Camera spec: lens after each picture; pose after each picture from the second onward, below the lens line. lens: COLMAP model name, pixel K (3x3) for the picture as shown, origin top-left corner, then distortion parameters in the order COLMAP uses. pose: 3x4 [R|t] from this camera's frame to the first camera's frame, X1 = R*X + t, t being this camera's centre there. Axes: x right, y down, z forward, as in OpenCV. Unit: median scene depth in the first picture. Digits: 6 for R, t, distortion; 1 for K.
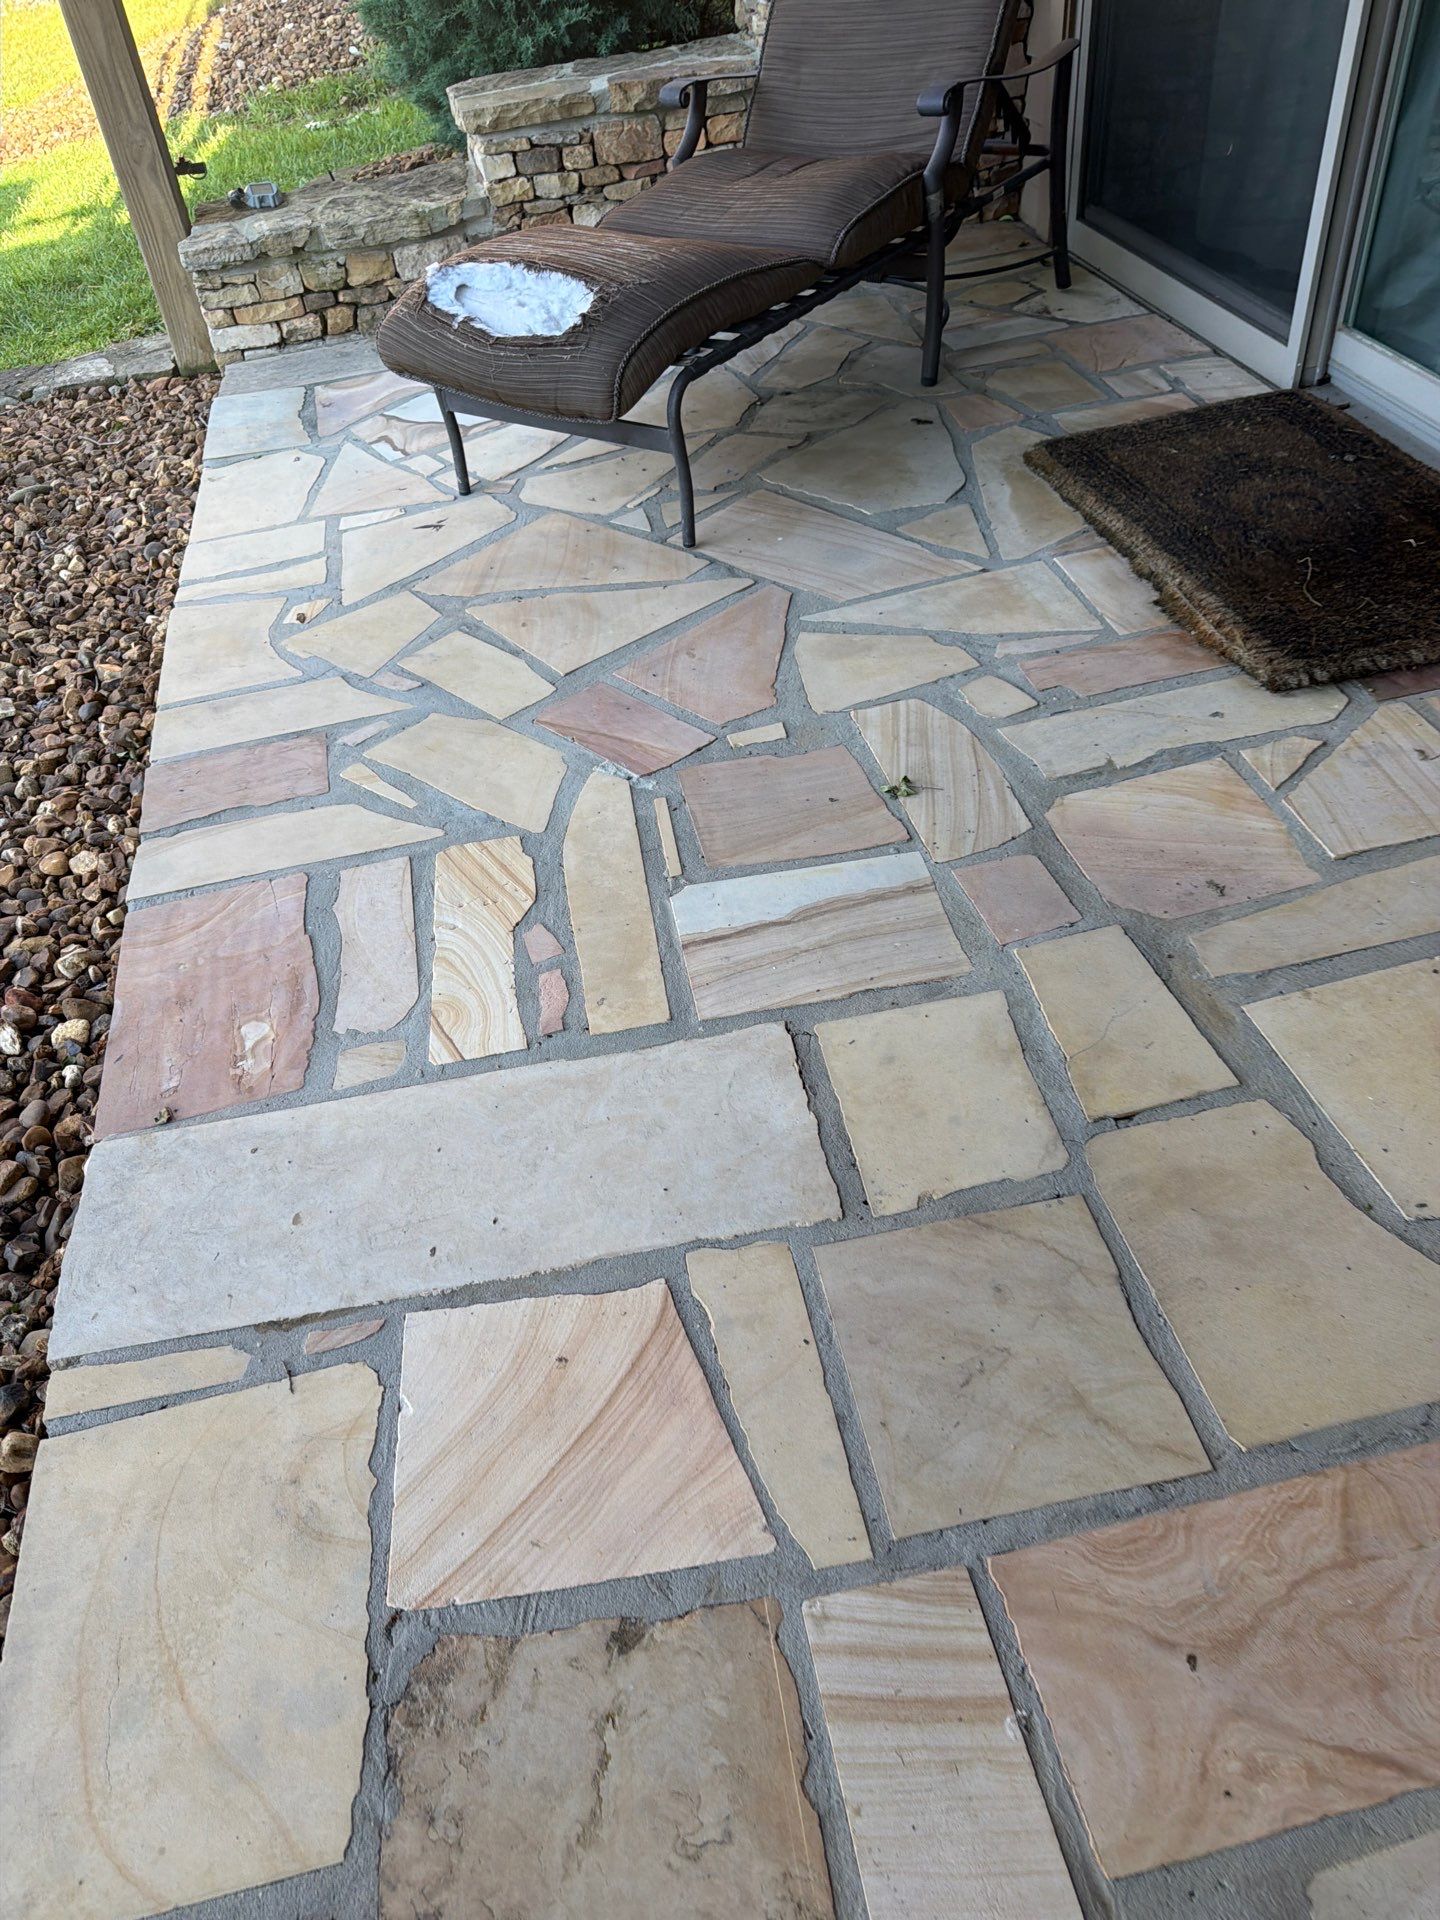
lens RADIAL K [[1360.6, 0, 720.0], [0, 1360.6, 960.0], [0, 0, 1]] dist [0.072205, -0.091957]
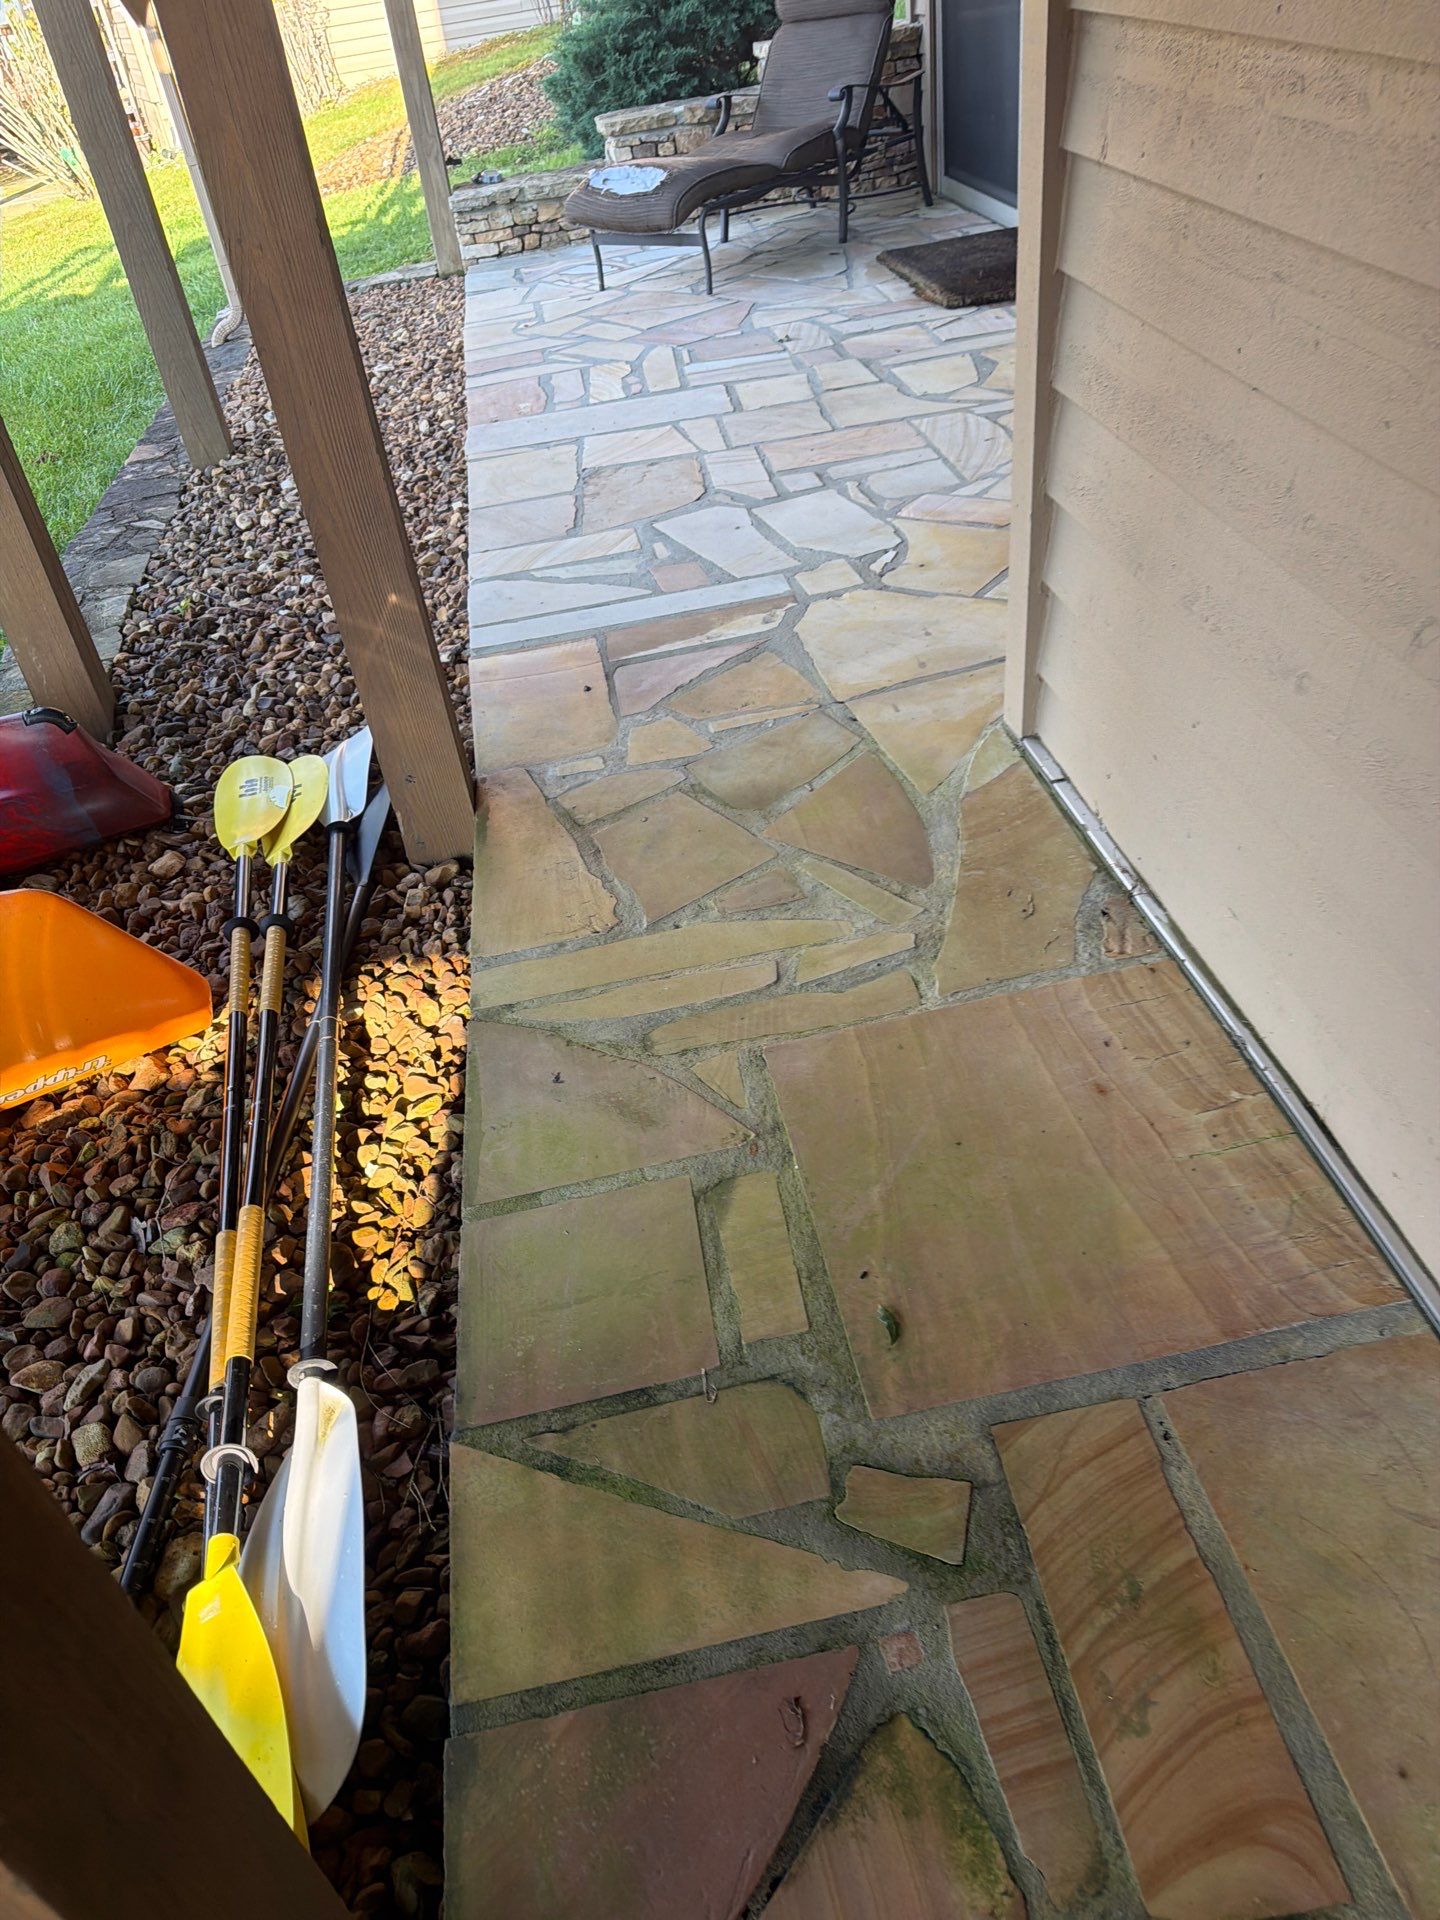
lens RADIAL K [[1384.8, 0, 720.0], [0, 1384.8, 960.0], [0, 0, 1]] dist [0.066523, -0.083777]
pose [[0.997440, 0.018285, -0.069125, 0.168139], [-0.024252, 0.995958, -0.086484, 0.939530], [0.067264, 0.087939, 0.993852, -1.080719]]
